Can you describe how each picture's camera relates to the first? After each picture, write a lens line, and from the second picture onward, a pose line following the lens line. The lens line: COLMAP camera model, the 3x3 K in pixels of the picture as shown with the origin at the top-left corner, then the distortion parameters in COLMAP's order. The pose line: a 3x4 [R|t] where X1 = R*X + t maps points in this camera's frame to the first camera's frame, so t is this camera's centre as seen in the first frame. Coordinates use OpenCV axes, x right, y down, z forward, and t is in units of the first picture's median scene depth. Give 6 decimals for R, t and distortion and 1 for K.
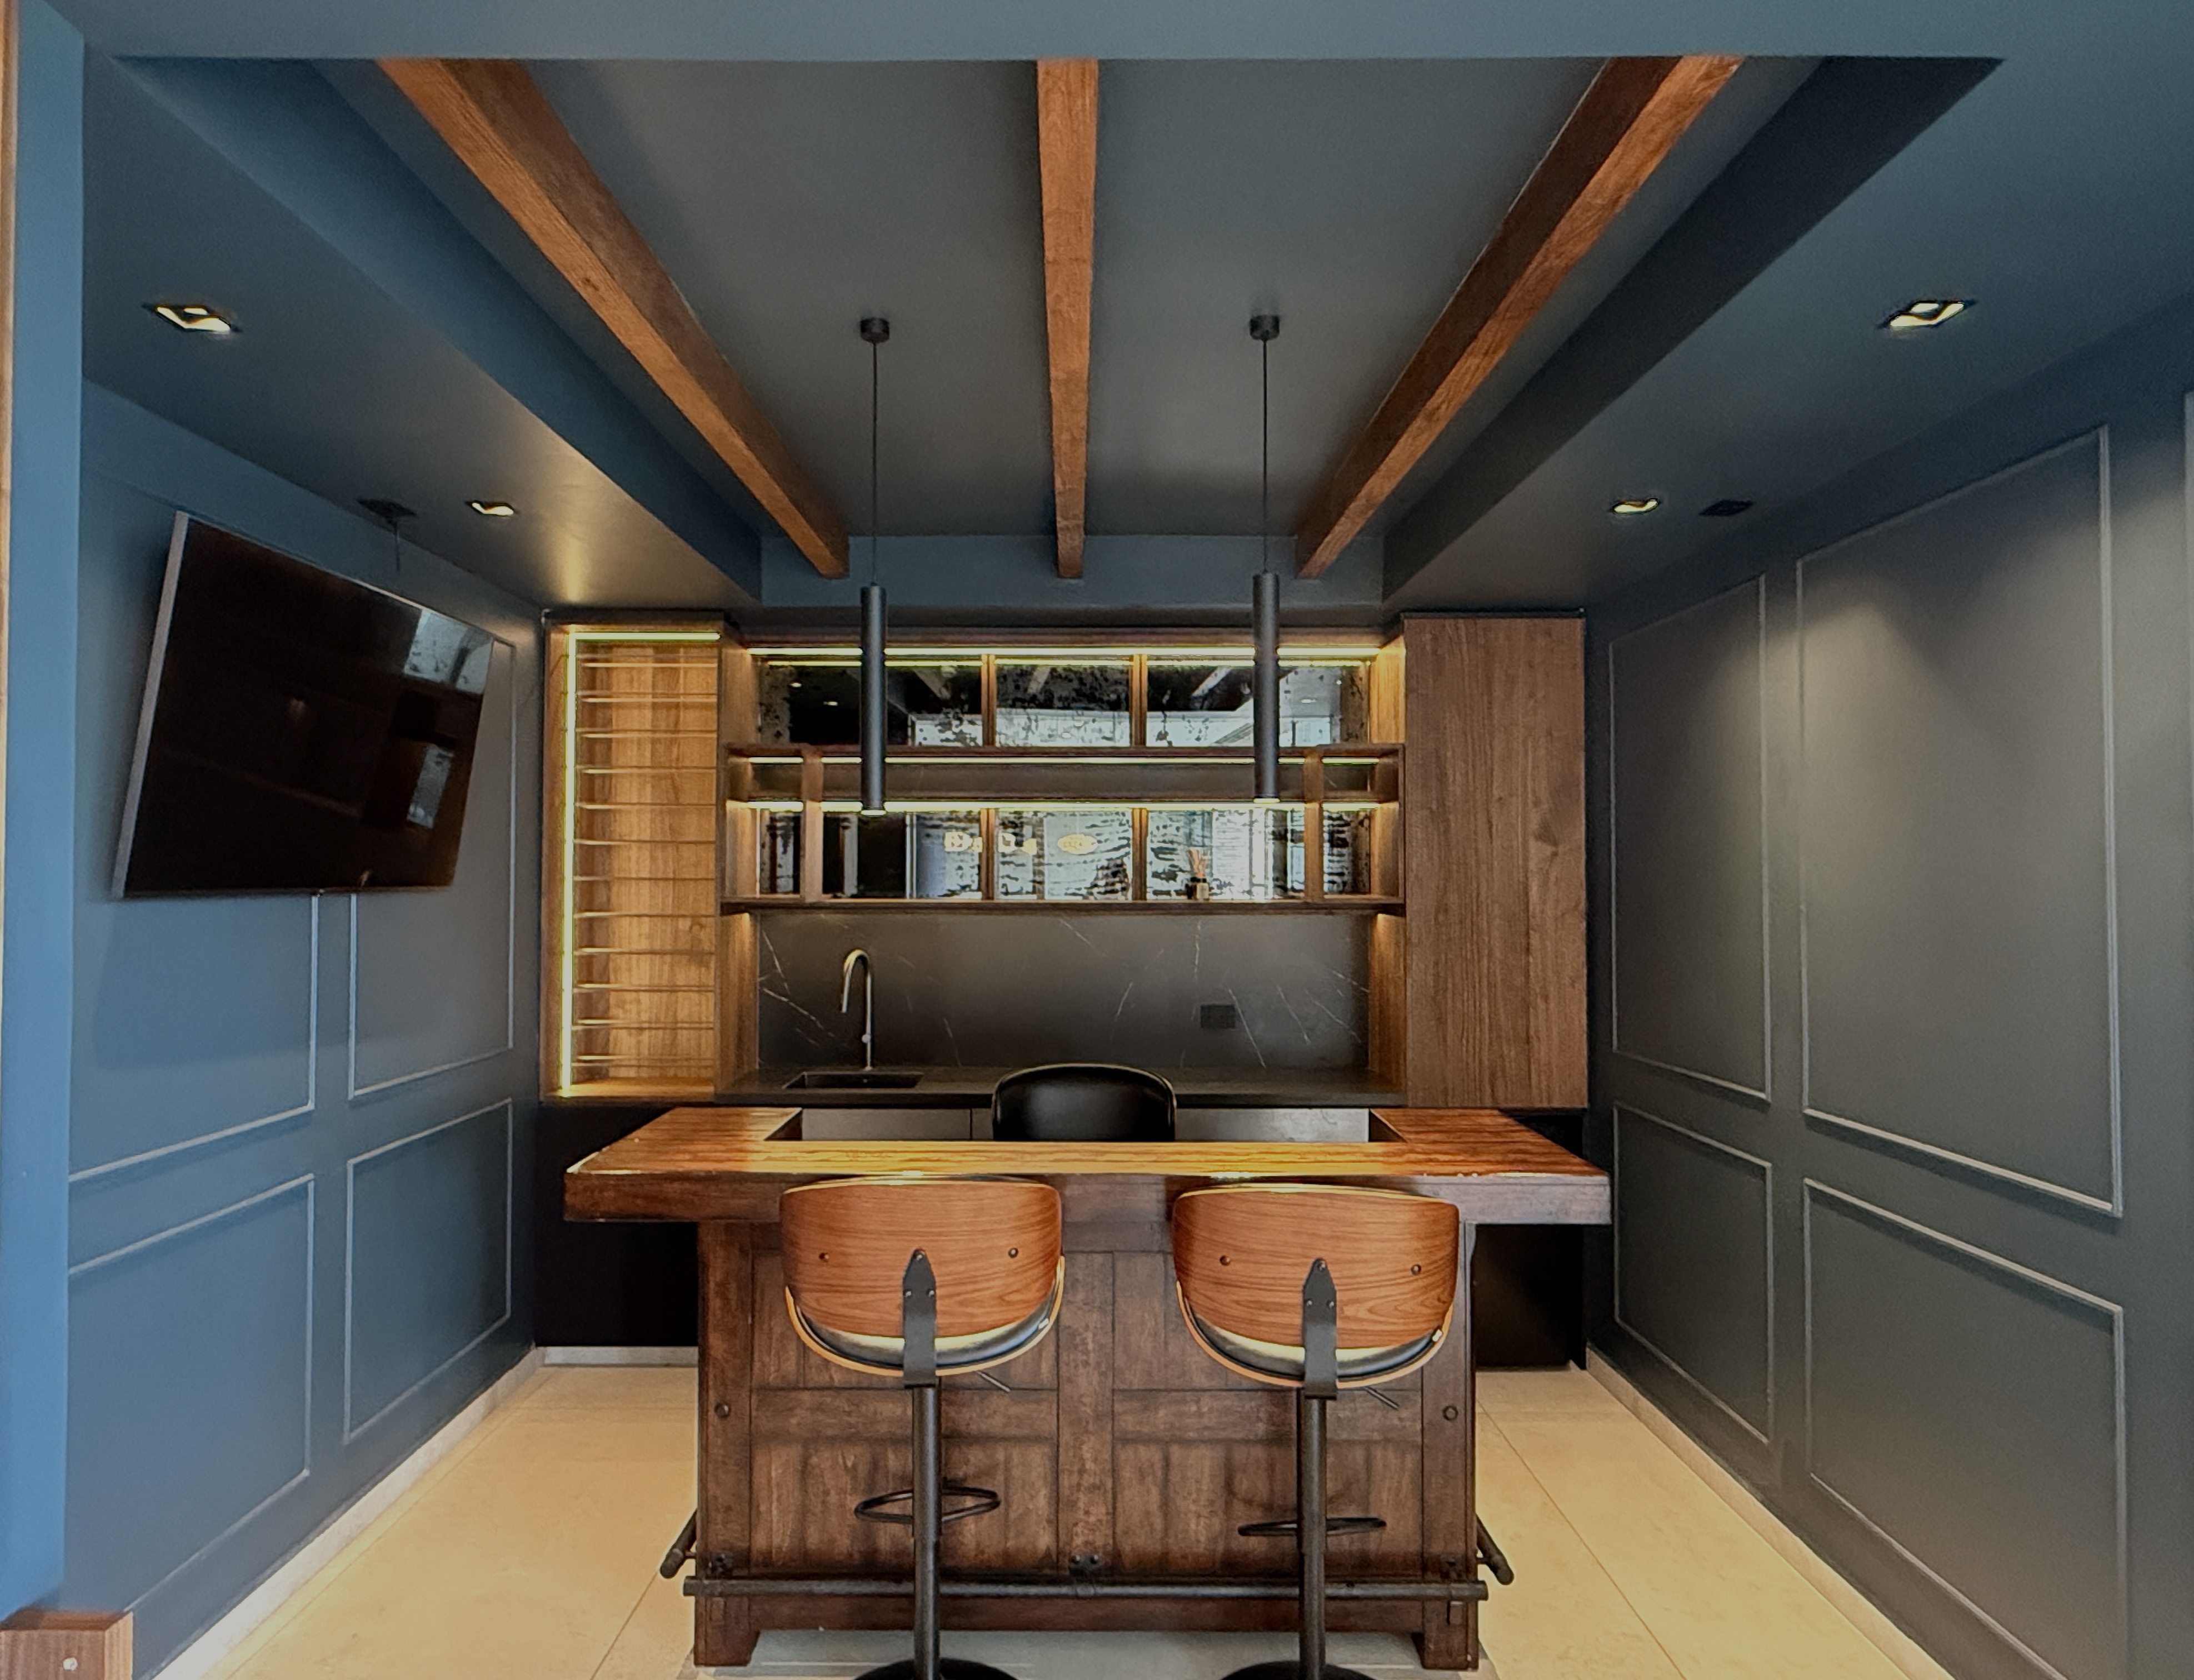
lens RADIAL K [[1363.7, 0, 1093.8], [0, 1363.7, 843.3], [0, 0, 1]] dist [0.001651, 0.000066]
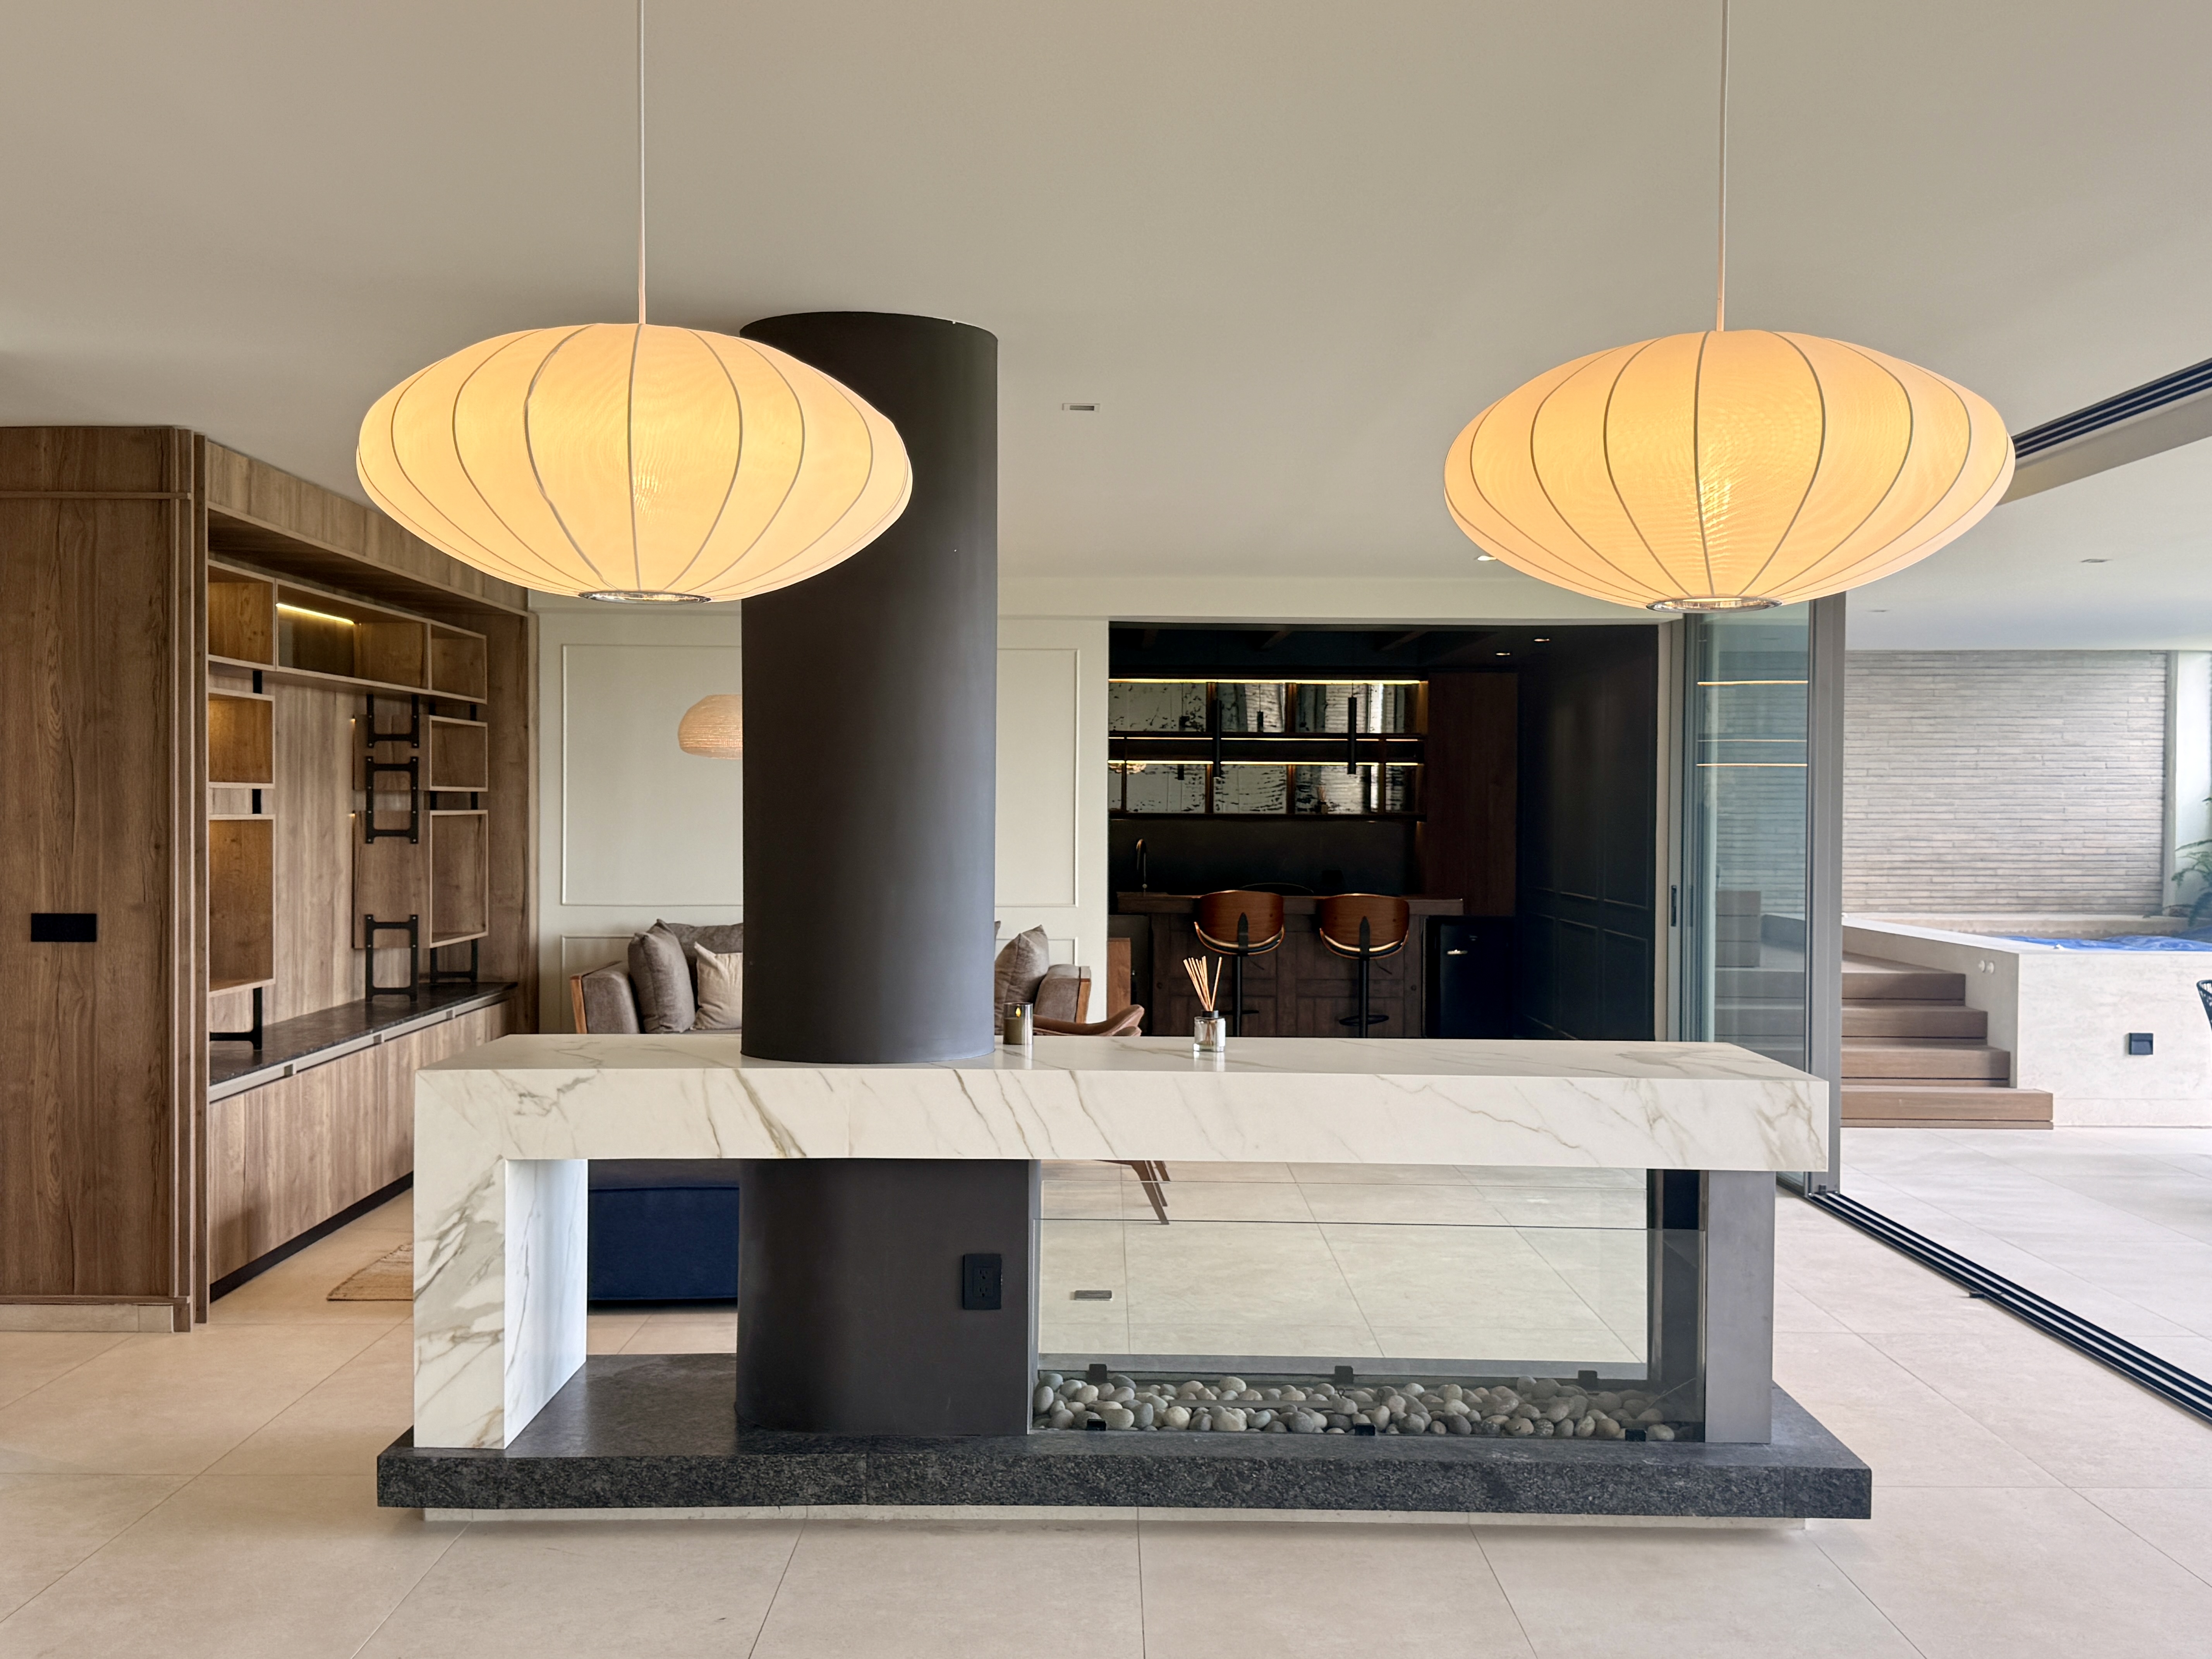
lens RADIAL K [[2239.7, 0, 1106.9], [0, 2239.7, 830.3], [0, 0, 1]] dist [0.017929, 0.000000]
pose [[0.999982, 0.006007, 0.000098, -0.229159], [-0.006007, 0.999290, 0.037196, -0.050492], [0.000125, -0.037196, 0.999308, -2.190748]]
